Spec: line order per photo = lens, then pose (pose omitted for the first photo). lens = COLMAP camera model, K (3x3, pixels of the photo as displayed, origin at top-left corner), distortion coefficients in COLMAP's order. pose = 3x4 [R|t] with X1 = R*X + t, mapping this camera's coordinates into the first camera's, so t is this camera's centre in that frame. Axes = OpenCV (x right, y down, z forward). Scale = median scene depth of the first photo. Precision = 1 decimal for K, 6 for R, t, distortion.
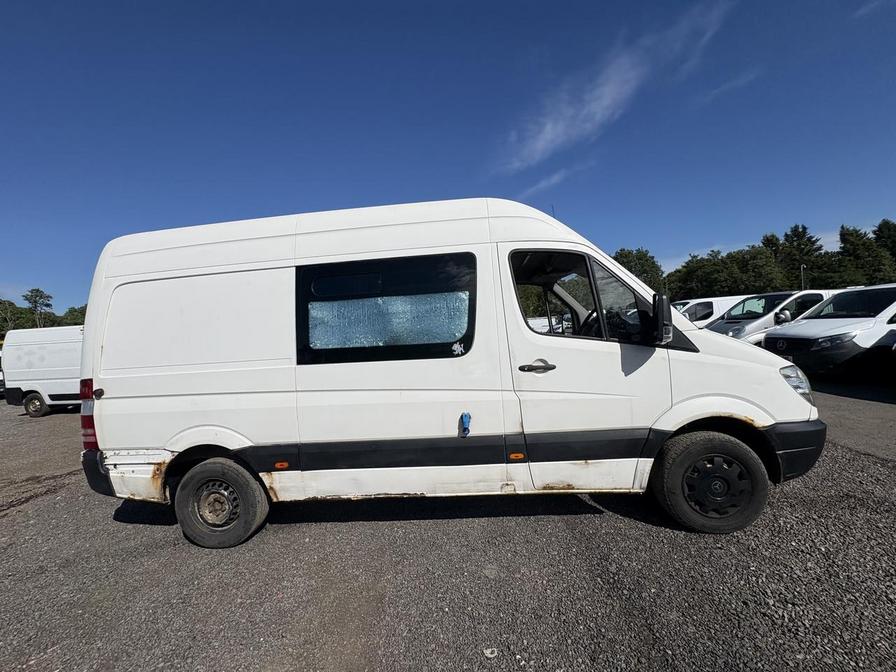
lens RADIAL K [[356.3, 0, 442.7], [0, 356.3, 336.2], [0, 0, 1]] dist [0.000177, -0.000487]
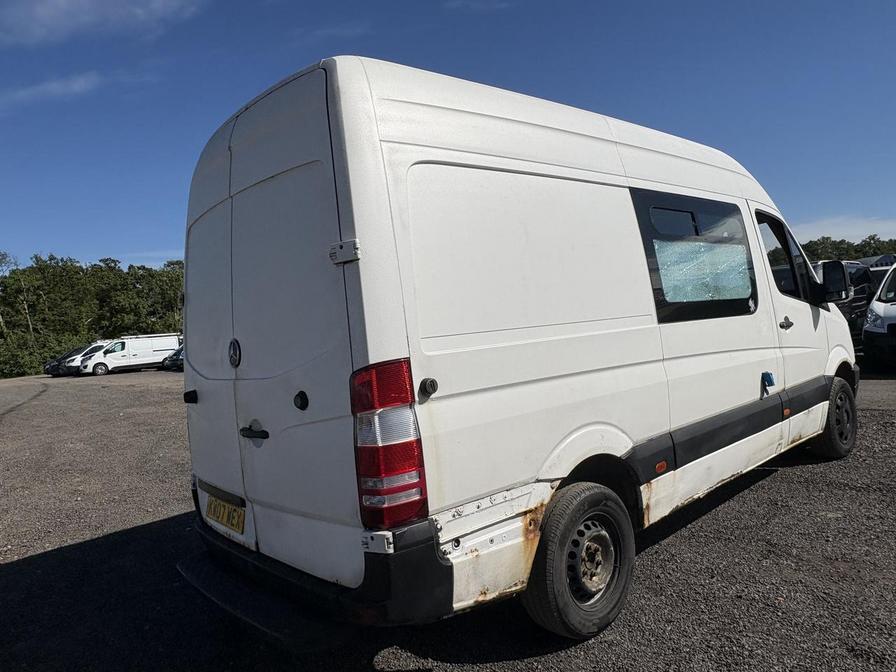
lens RADIAL K [[621.2, 0, 434.3], [0, 621.2, 329.8], [0, 0, 1]] dist [0.003134, 0.000513]
pose [[0.686067, 0.002628, 0.727534, -1.576842], [0.050408, 0.997419, -0.051137, 0.129444], [-0.725790, 0.071757, 0.684163, 0.452667]]
